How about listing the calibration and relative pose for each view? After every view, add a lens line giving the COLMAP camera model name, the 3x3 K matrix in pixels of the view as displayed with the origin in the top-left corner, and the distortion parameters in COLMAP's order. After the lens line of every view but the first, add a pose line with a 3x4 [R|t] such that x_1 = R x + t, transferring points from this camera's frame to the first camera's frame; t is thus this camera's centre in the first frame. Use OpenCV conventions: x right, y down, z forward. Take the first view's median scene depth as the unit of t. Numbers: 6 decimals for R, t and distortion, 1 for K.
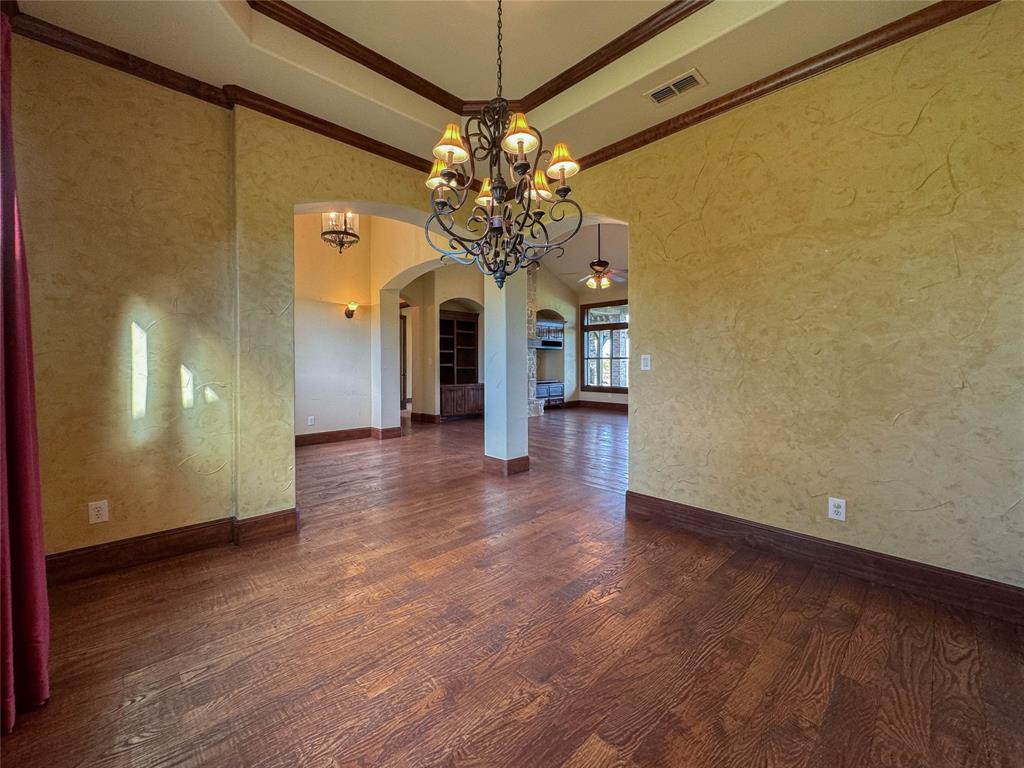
lens RADIAL K [[429.6, 0, 491.9], [0, 429.6, 364.2], [0, 0, 1]] dist [-0.001791, 0.000085]
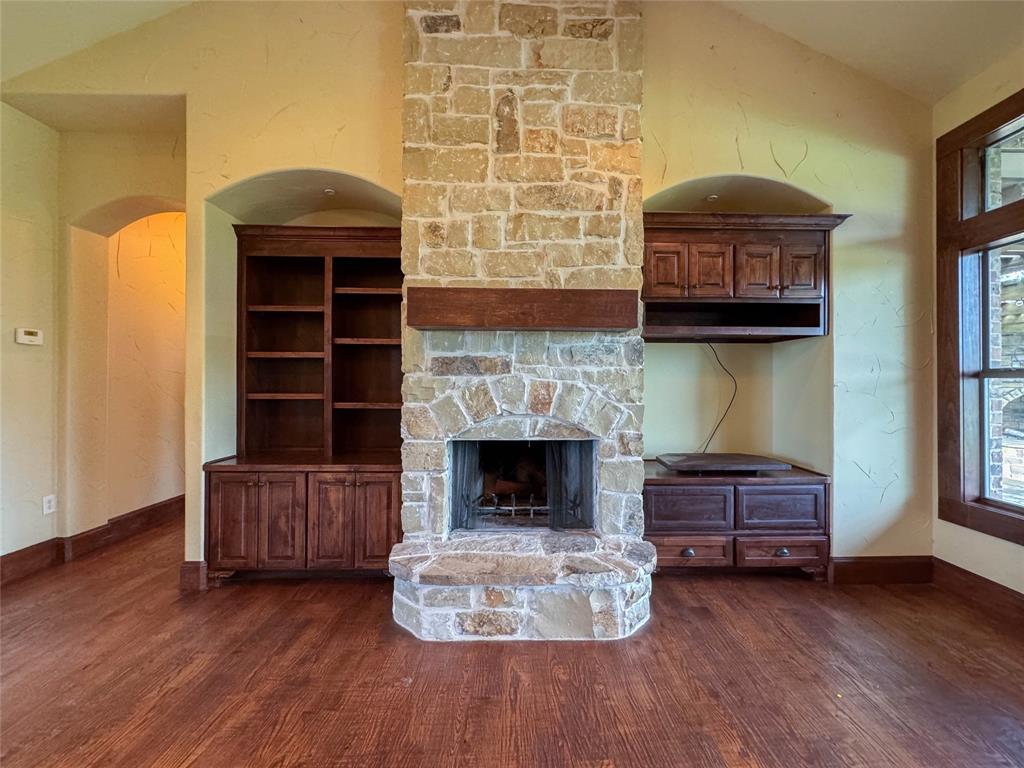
lens RADIAL K [[437.0, 0, 512.9], [0, 437.0, 380.7], [0, 0, 1]] dist [-0.001724, 0.000066]
pose [[0.760810, 0.002225, -0.648970, 0.194702], [-0.004480, 0.999988, -0.001823, -0.008717], [0.648959, 0.004294, 0.760811, 0.713355]]
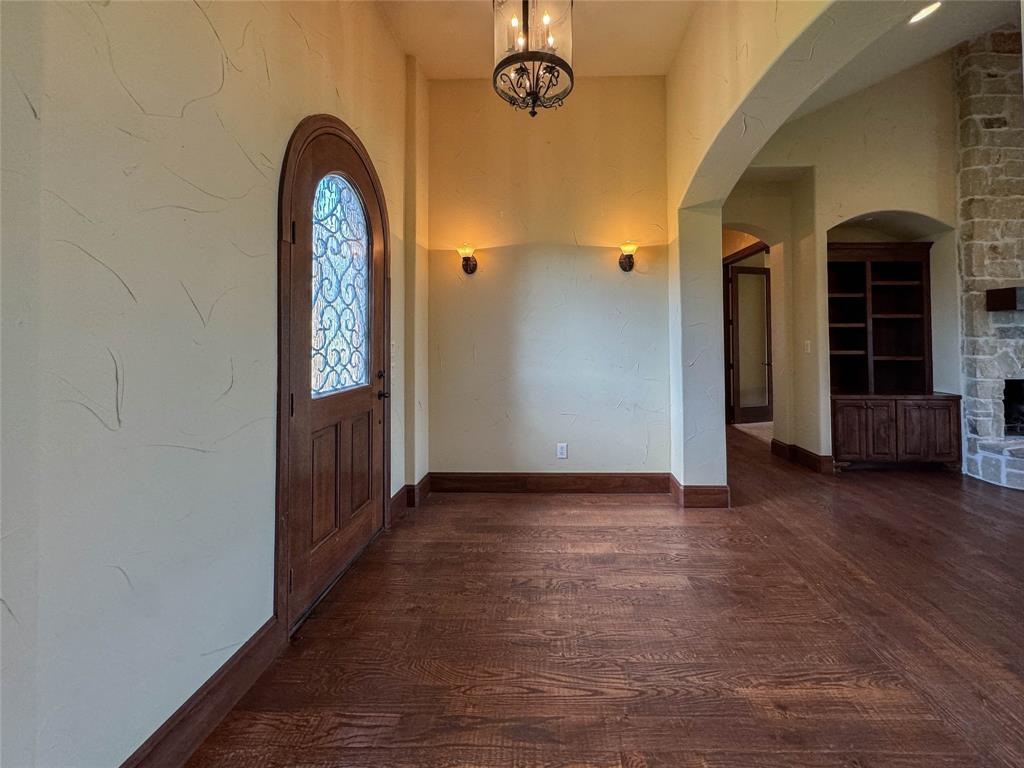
lens RADIAL K [[419.3, 0, 544.9], [0, 419.3, 329.1], [0, 0, 1]] dist [-0.002379, -0.000068]
pose [[0.731749, -0.014971, -0.681409, -0.025860], [0.000854, 0.999778, -0.021049, -0.012895], [0.681573, 0.014820, 0.731600, 0.338016]]
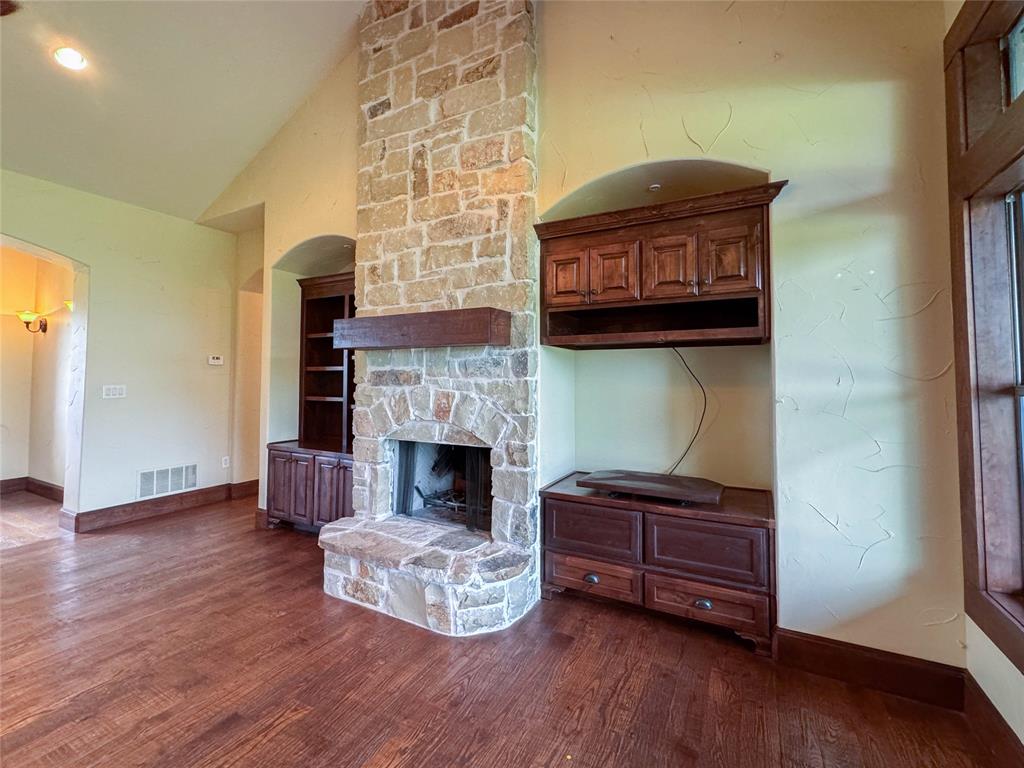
lens RADIAL K [[429.6, 0, 491.9], [0, 429.6, 364.2], [0, 0, 1]] dist [-0.001791, 0.000085]
pose [[0.343489, -0.031111, -0.938641, 0.307380], [-0.004192, 0.999390, -0.034658, -0.016495], [0.939148, 0.015840, 0.343149, 0.838807]]
